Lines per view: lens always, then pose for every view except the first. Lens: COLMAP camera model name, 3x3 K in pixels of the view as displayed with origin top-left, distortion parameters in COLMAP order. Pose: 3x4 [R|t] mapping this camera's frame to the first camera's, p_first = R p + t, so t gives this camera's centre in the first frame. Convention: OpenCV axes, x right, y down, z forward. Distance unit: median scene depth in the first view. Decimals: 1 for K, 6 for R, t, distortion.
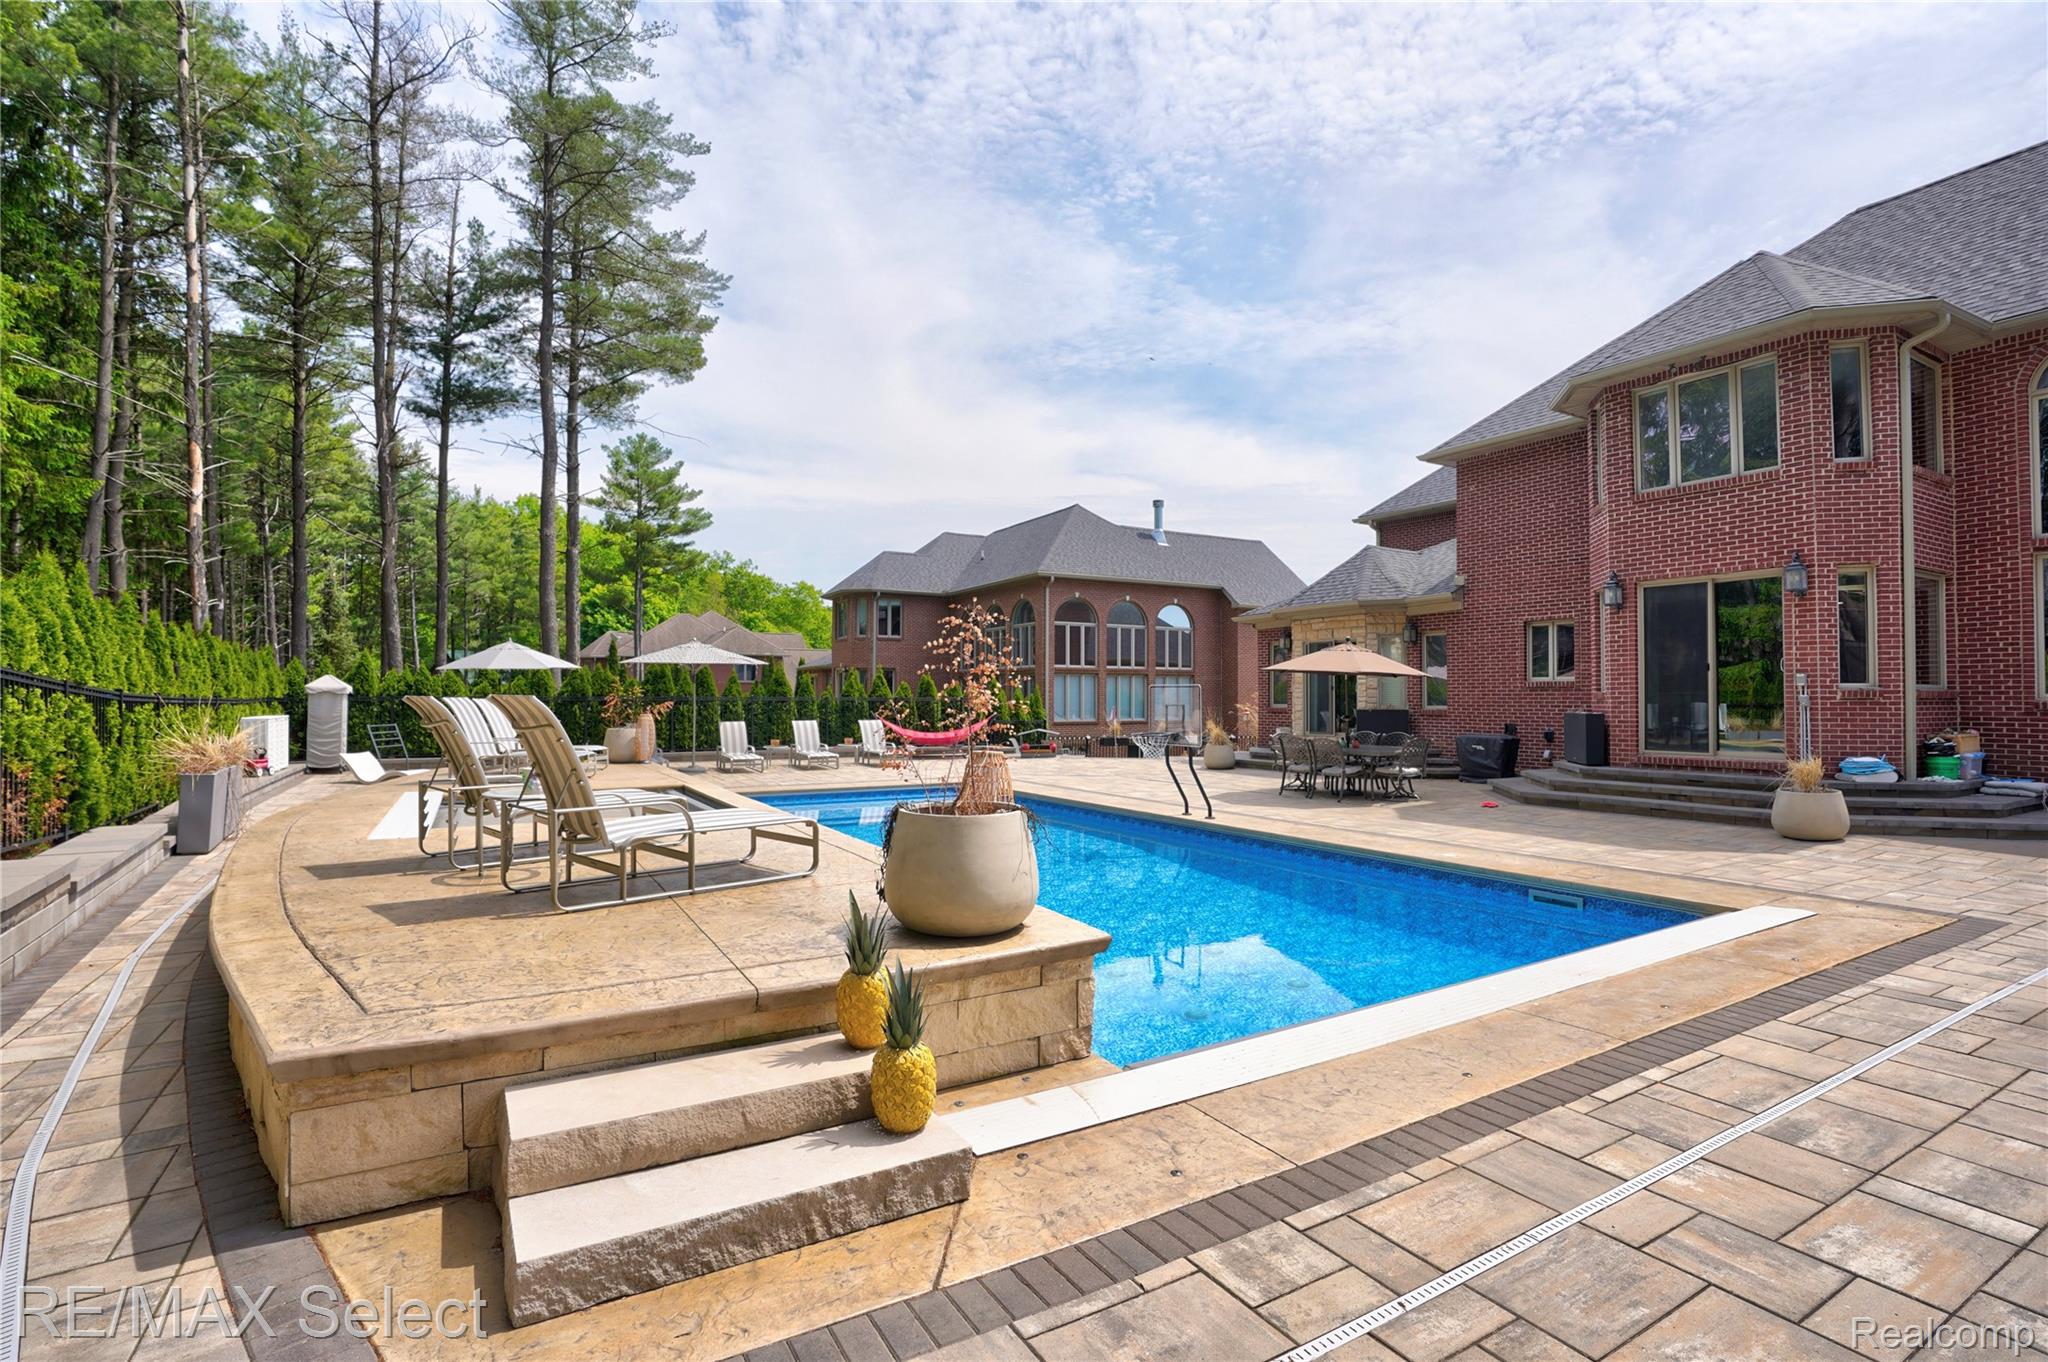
lens RADIAL K [[962.9, 0, 1008.1], [0, 962.9, 694.0], [0, 0, 1]] dist [-0.054785, 0.016707]
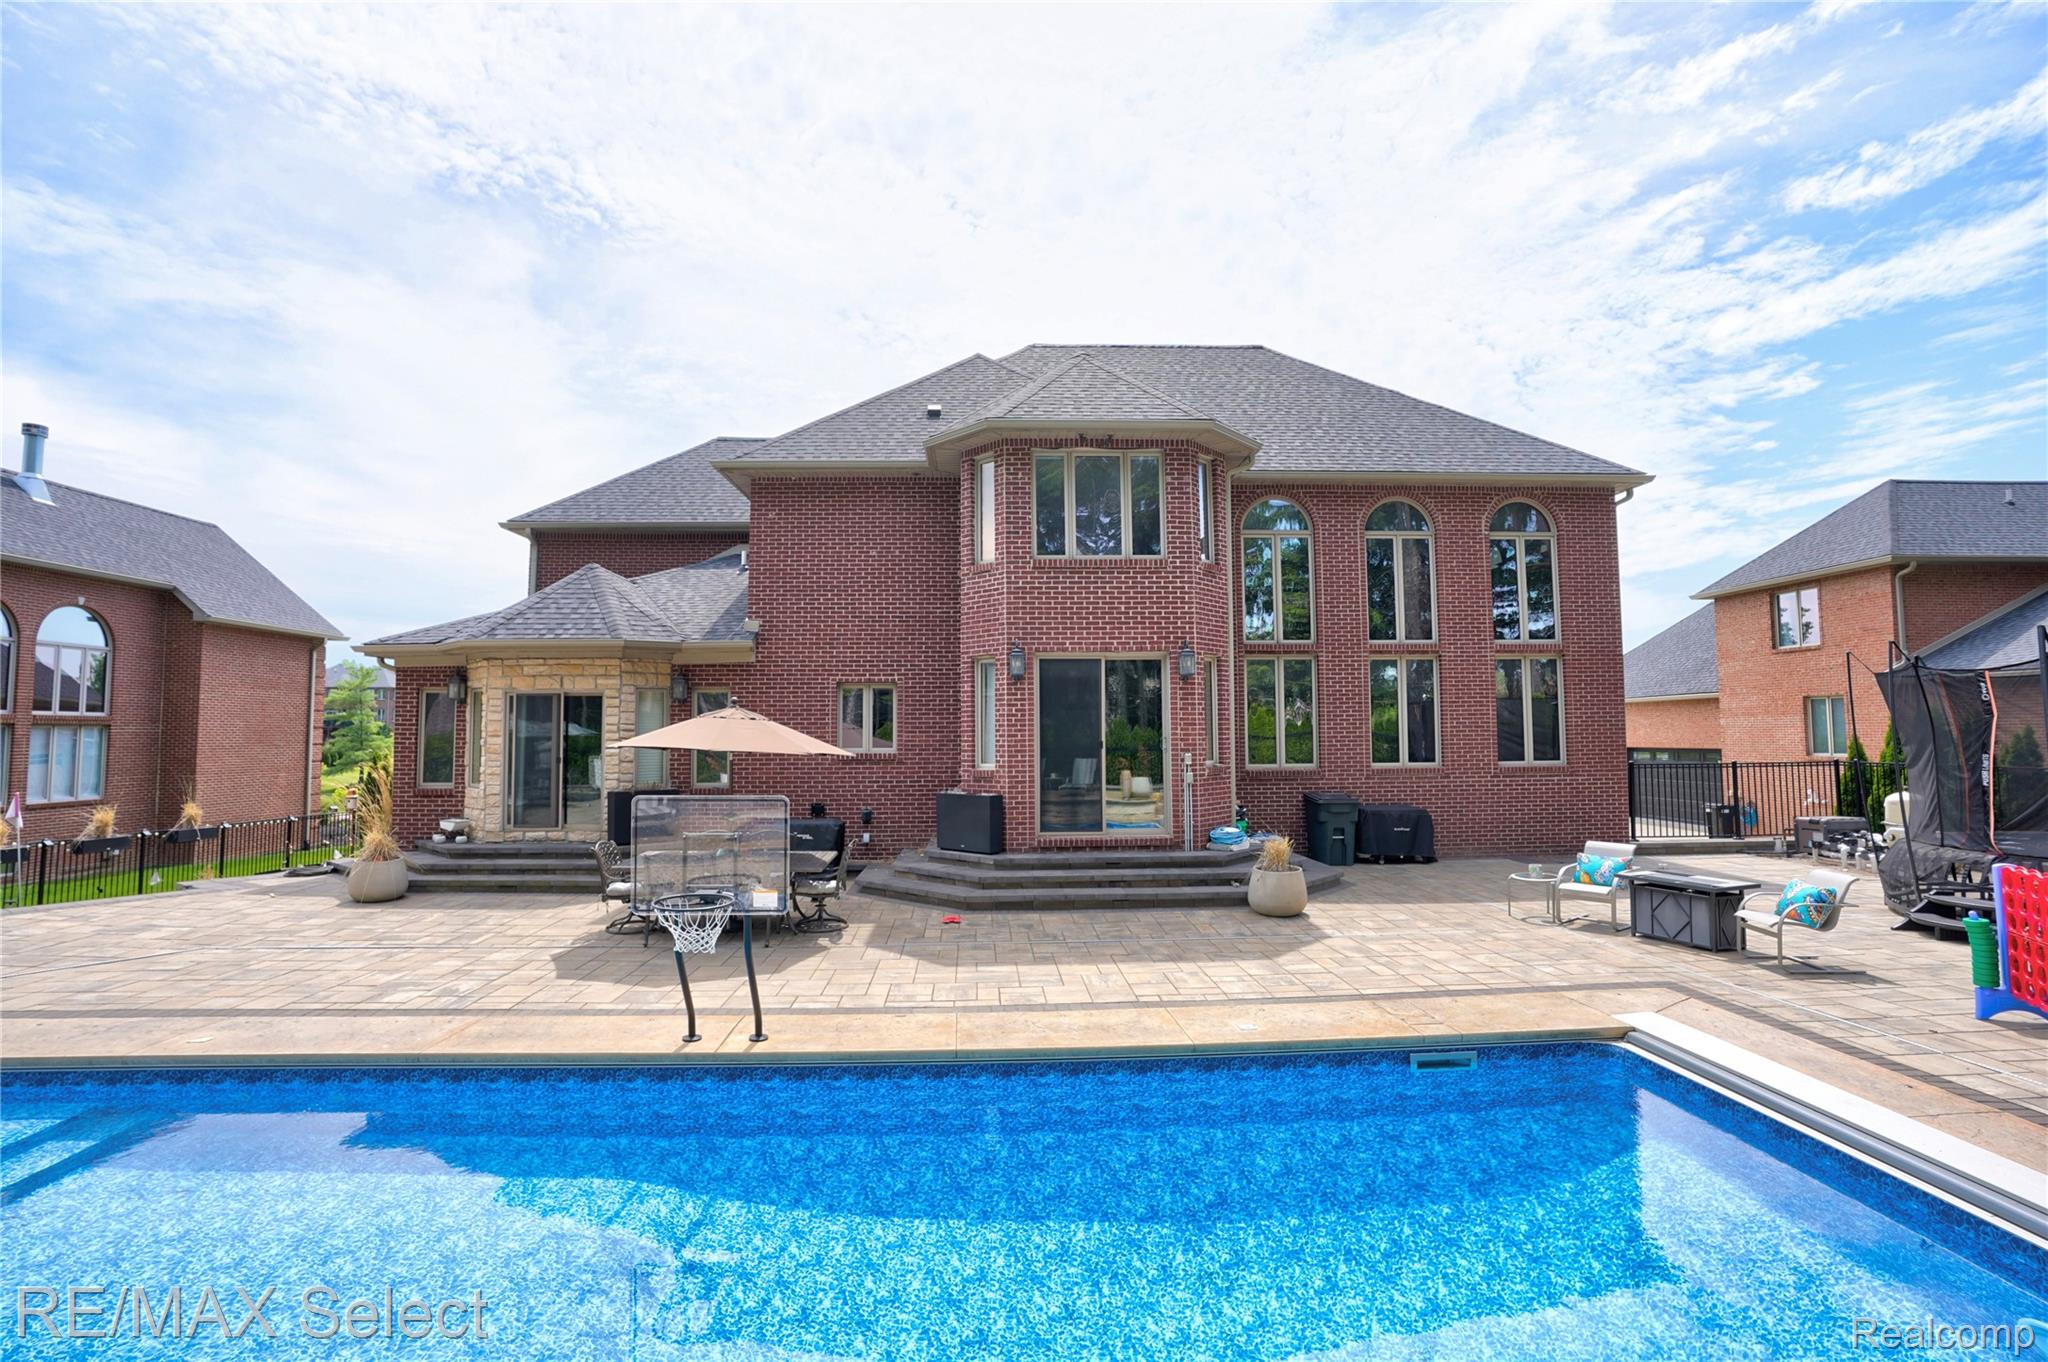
lens RADIAL K [[962.9, 0, 1003.3], [0, 962.9, 674.6], [0, 0, 1]] dist [-0.054785, 0.016707]
pose [[0.453373, 0.054769, 0.889637, -0.079723], [0.000957, 0.998080, -0.061933, -0.015037], [-0.891321, 0.028931, 0.452450, 0.240925]]
